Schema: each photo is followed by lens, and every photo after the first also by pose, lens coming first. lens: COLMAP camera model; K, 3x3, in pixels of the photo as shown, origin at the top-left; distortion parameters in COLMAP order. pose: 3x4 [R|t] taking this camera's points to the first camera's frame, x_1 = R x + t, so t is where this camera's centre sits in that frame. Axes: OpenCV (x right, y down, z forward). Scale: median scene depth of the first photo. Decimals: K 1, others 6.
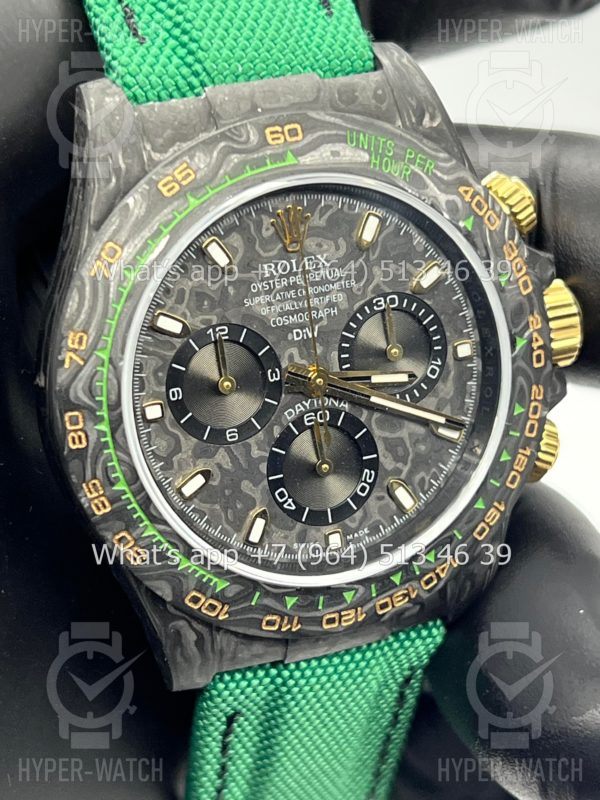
lens RADIAL K [[1864.4, 0, 288.1], [0, 1864.4, 397.2], [0, 0, 1]] dist [0.211726, 0.000000]
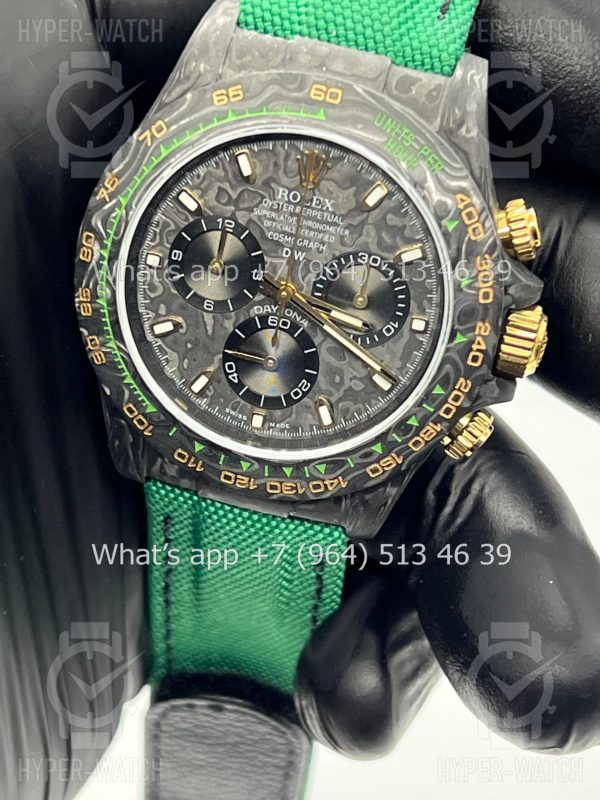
lens RADIAL K [[1864.4, 0, 301.8], [0, 1864.4, 396.3], [0, 0, 1]] dist [0.211726, 0.000000]
pose [[0.819398, 0.428925, -0.380276, 0.511607], [-0.402236, 0.902885, 0.151676, -0.136295], [0.408403, 0.028678, 0.912351, -0.107233]]
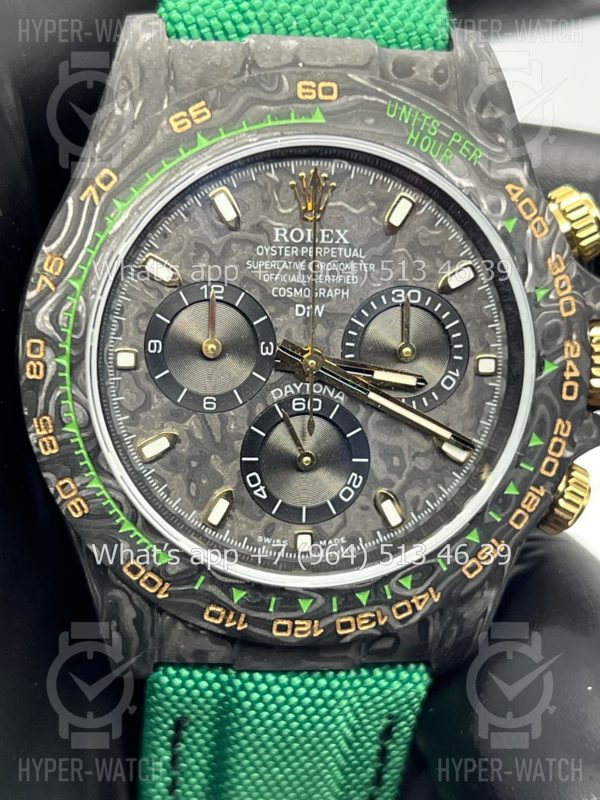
lens RADIAL K [[1864.4, 0, 293.2], [0, 1864.4, 397.5], [0, 0, 1]] dist [0.211726, 0.000000]
pose [[0.963600, 0.174519, -0.202527, 0.193641], [-0.192121, 0.978827, -0.070625, 0.073506], [0.185914, 0.106964, 0.976727, 0.101072]]
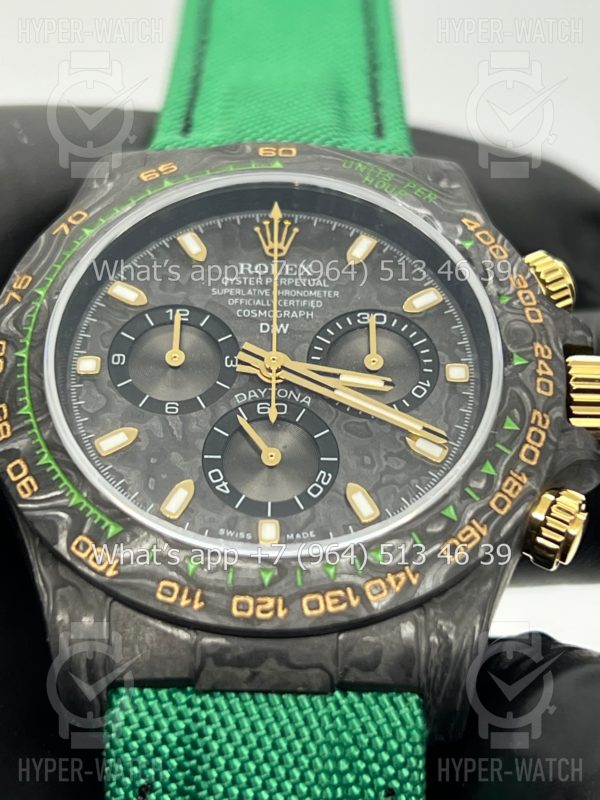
lens RADIAL K [[1864.4, 0, 304.5], [0, 1864.4, 397.2], [0, 0, 1]] dist [0.211726, 0.000000]
pose [[0.932980, -0.054797, -0.355733, 0.347303], [-0.196098, 0.751387, -0.630050, 0.565585], [0.301818, 0.657582, 0.690284, 0.382796]]
